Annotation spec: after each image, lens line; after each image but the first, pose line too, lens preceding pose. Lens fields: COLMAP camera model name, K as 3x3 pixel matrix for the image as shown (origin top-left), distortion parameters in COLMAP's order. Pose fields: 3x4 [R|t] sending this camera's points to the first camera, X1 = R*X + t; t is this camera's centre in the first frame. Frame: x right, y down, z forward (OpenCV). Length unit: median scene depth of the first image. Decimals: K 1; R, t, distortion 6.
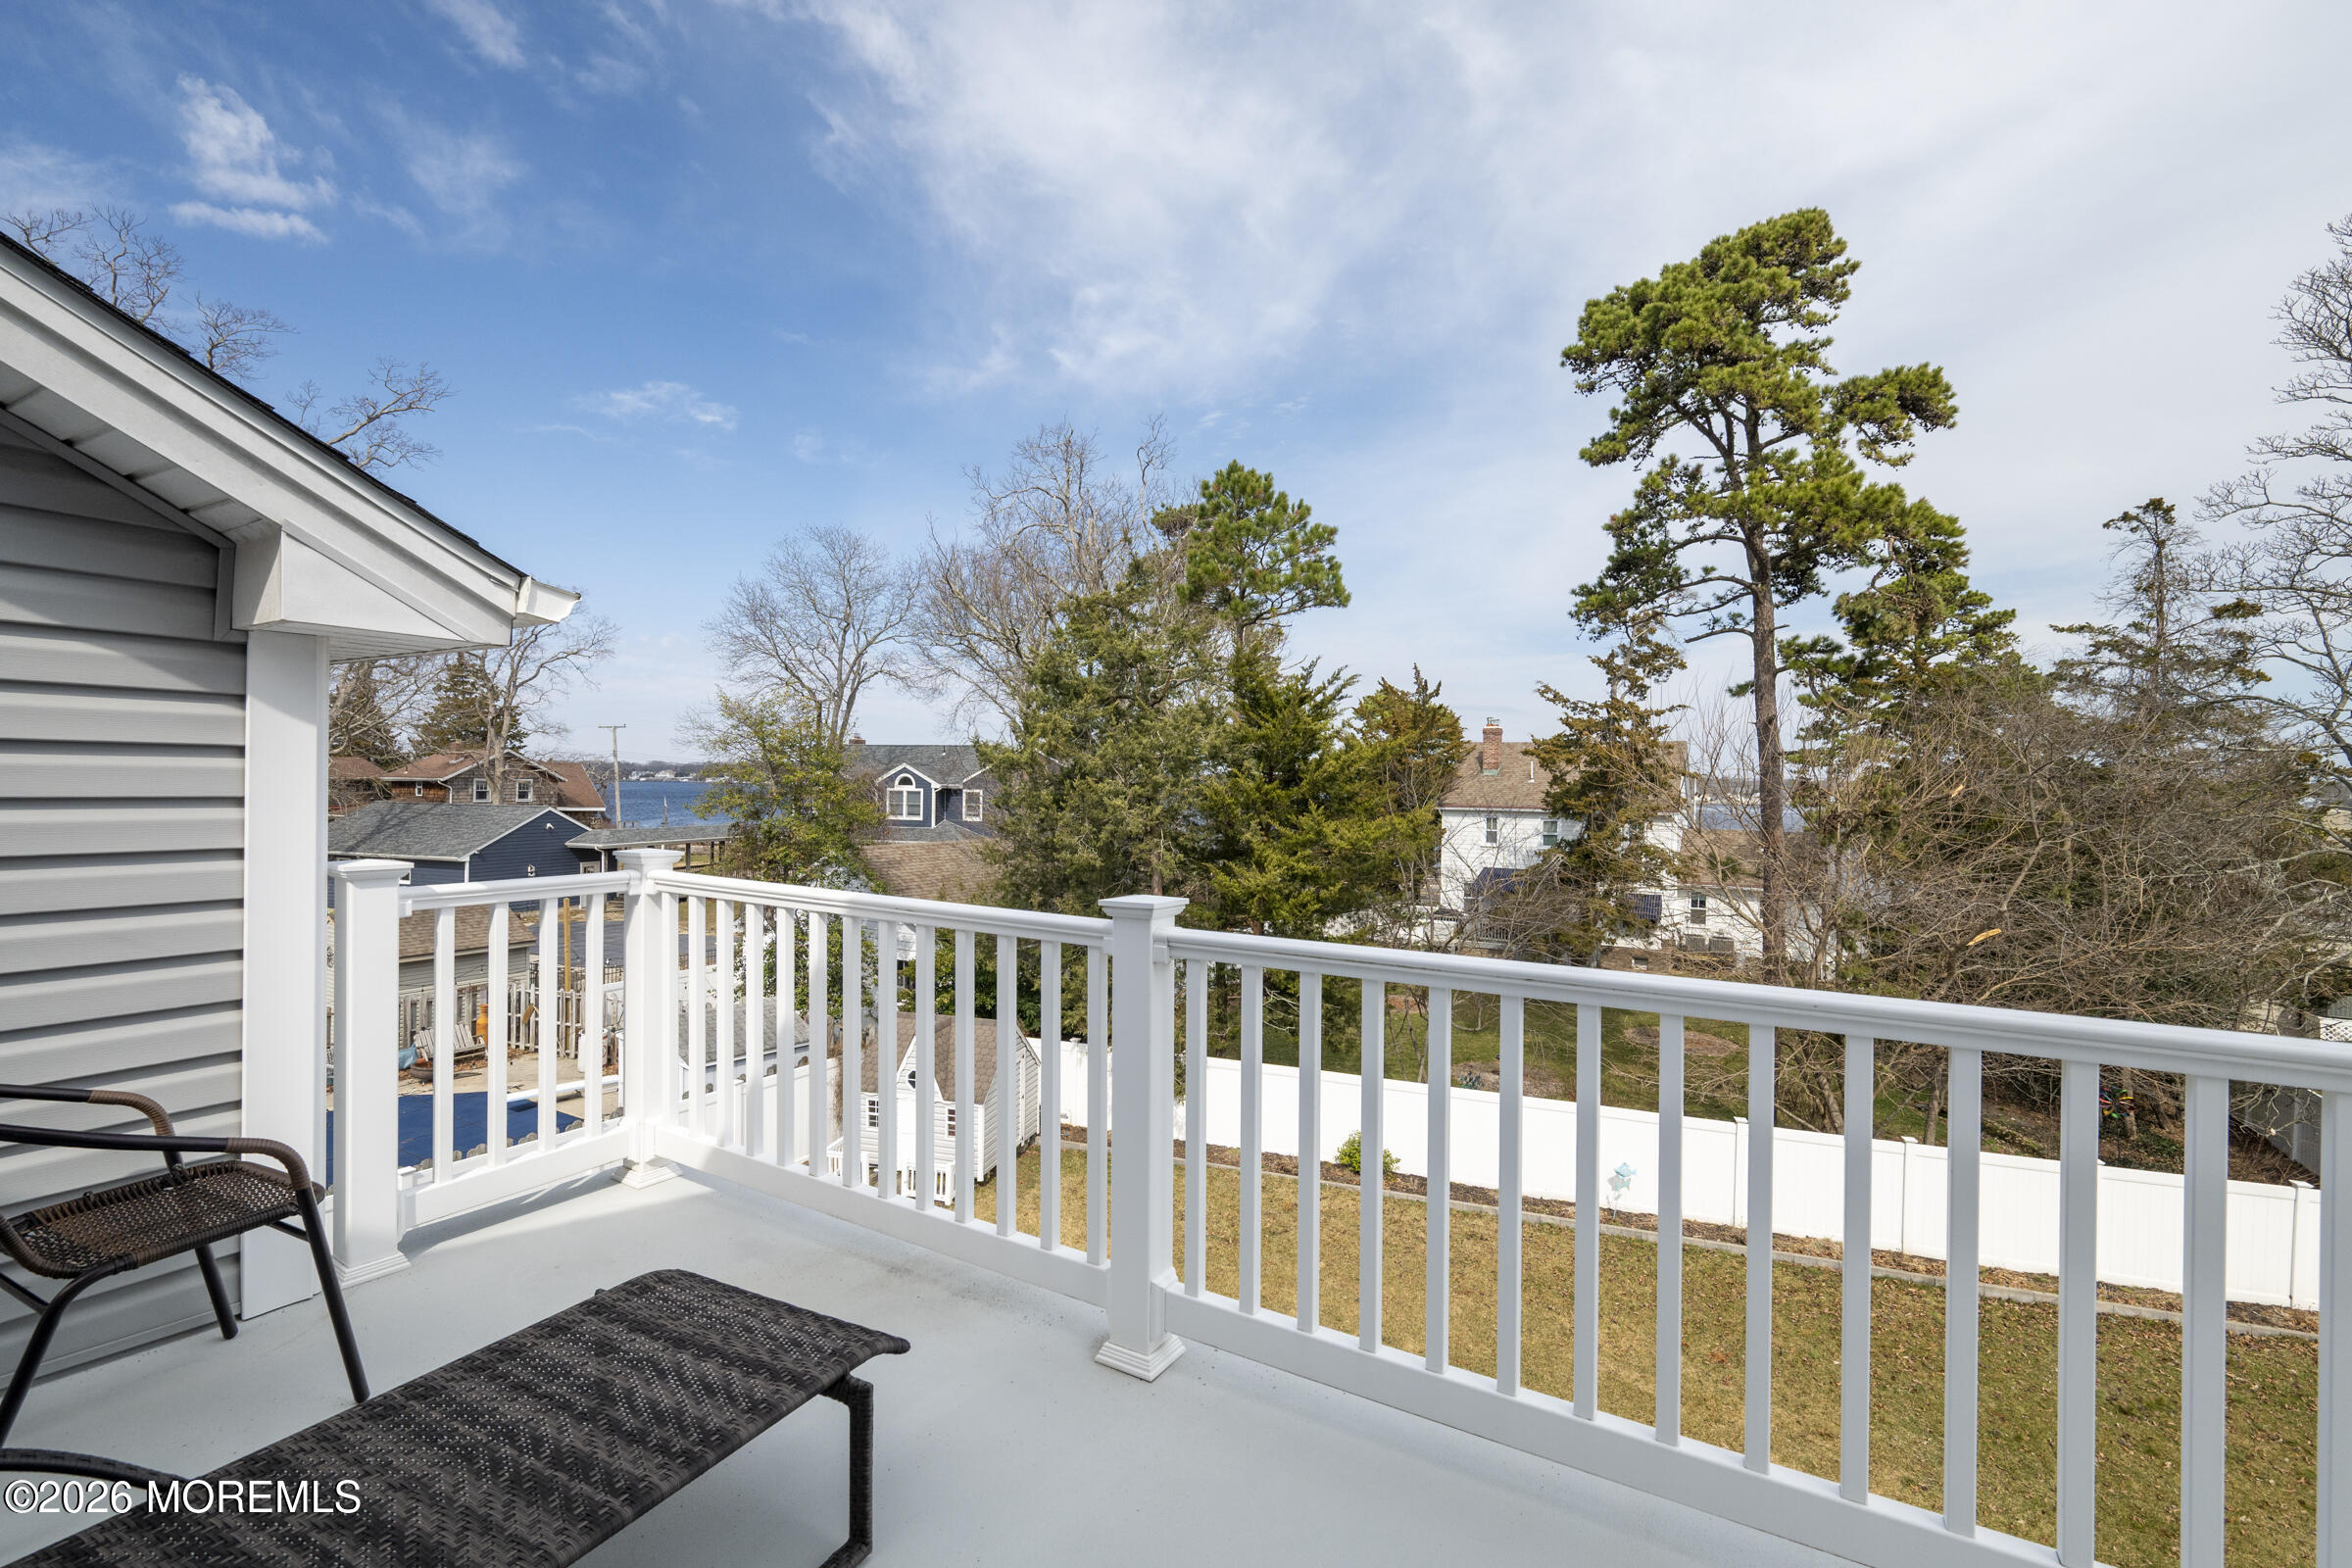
lens RADIAL K [[1022.1, 0, 1180.2], [0, 1022.1, 782.7], [0, 0, 1]] dist [0.004313, -0.000258]
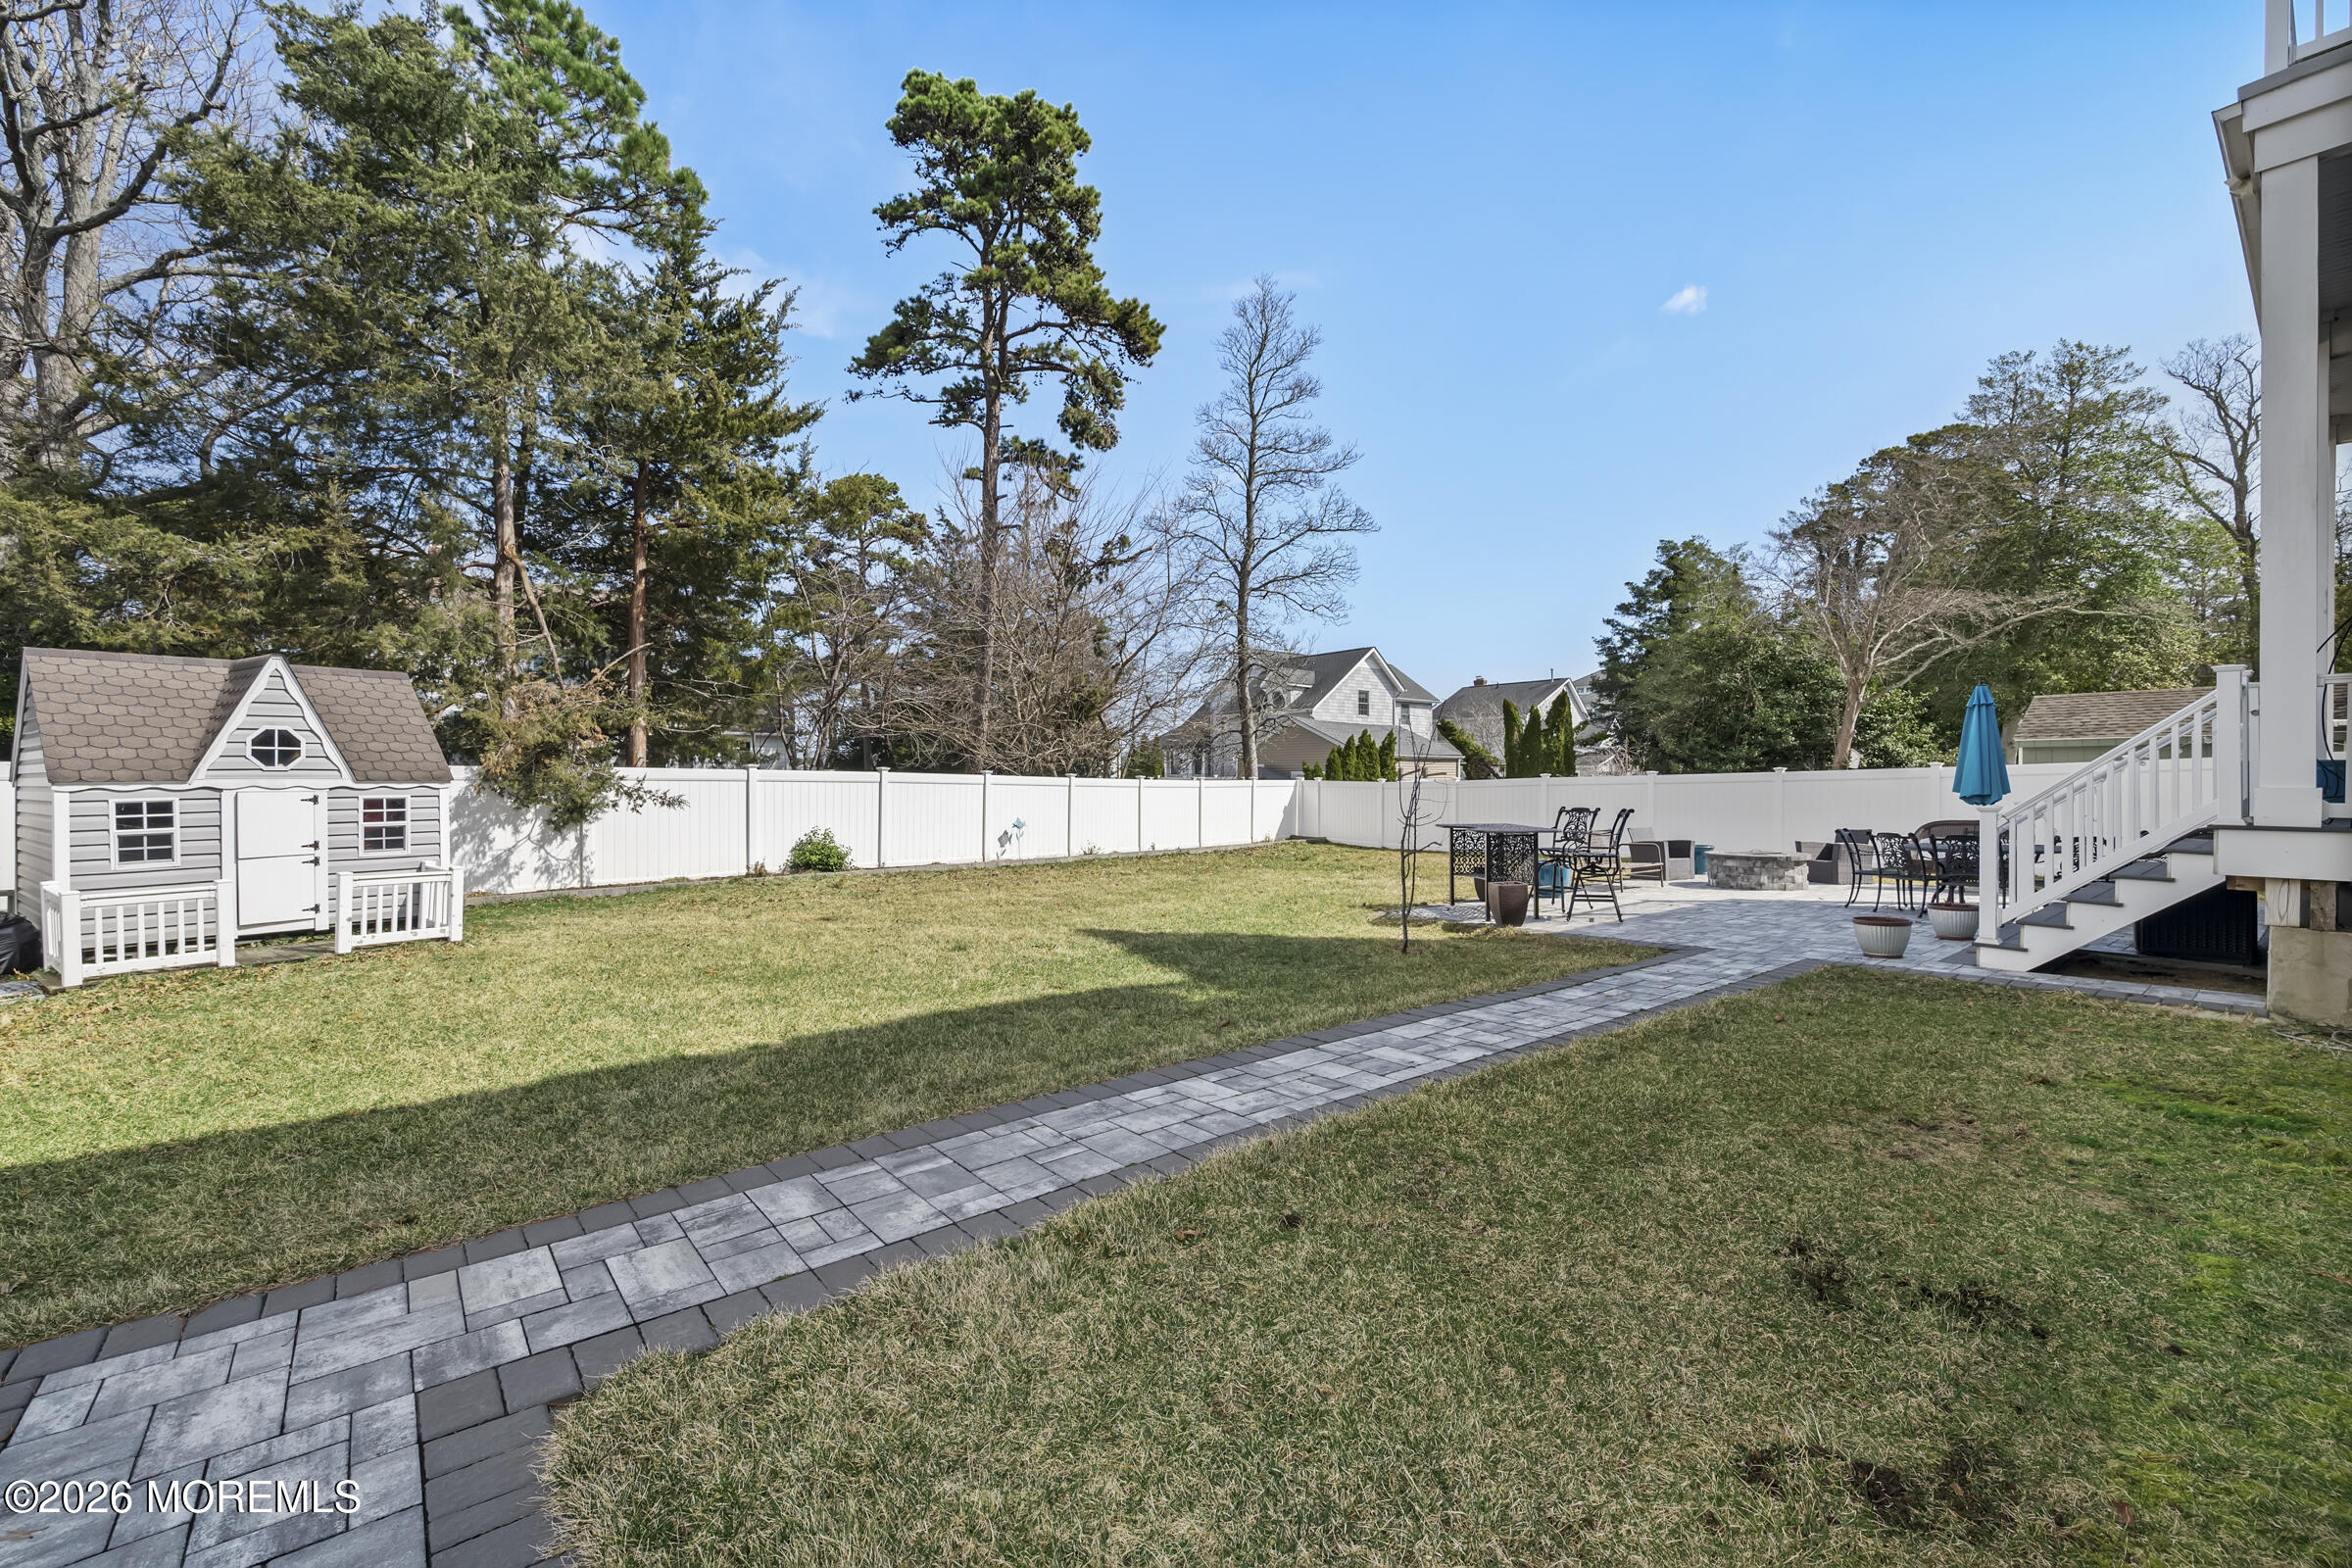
lens RADIAL K [[965.7, 0, 1171.3], [0, 965.7, 785.1], [0, 0, 1]] dist [-0.003980, -0.000418]
pose [[0.354666, -0.028681, 0.934553, -0.433798], [0.011922, 0.999587, 0.026153, 0.240708], [-0.934917, 0.001866, 0.354861, 0.340004]]
